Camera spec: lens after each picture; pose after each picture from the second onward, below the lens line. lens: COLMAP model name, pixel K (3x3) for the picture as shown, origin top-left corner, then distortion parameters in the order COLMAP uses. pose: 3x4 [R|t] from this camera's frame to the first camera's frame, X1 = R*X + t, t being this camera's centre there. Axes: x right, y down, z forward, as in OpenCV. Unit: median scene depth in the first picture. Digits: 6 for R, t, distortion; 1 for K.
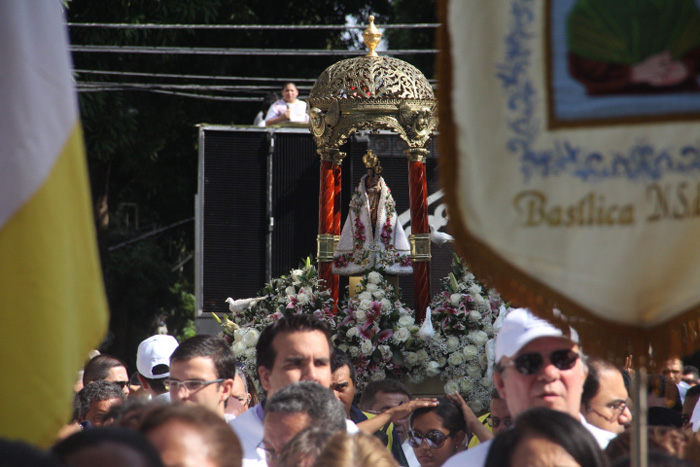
lens RADIAL K [[4409.7, 0, 350.0], [0, 4409.7, 233.5], [0, 0, 1]] dist [0.321432, -12.339664]
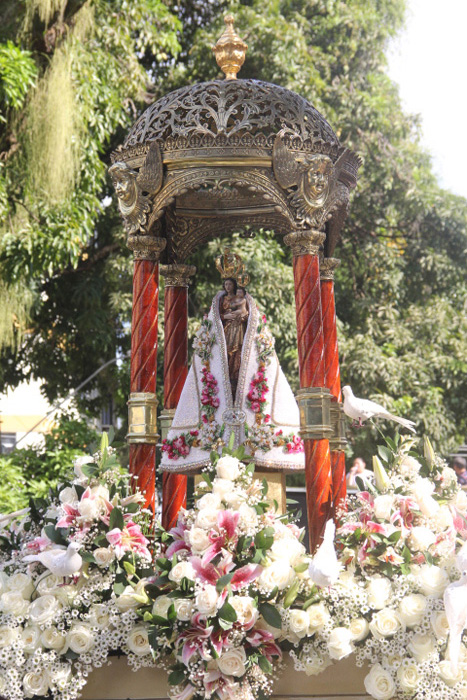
lens RADIAL K [[2055.7, 0, 233.5], [0, 2055.7, 350.0], [0, 0, 1]] dist [0.010175, 10.061654]
pose [[0.996932, -0.023021, -0.074809, 0.024878], [0.014686, 0.993810, -0.110114, 0.023060], [0.076881, 0.108677, 0.991100, 0.756847]]
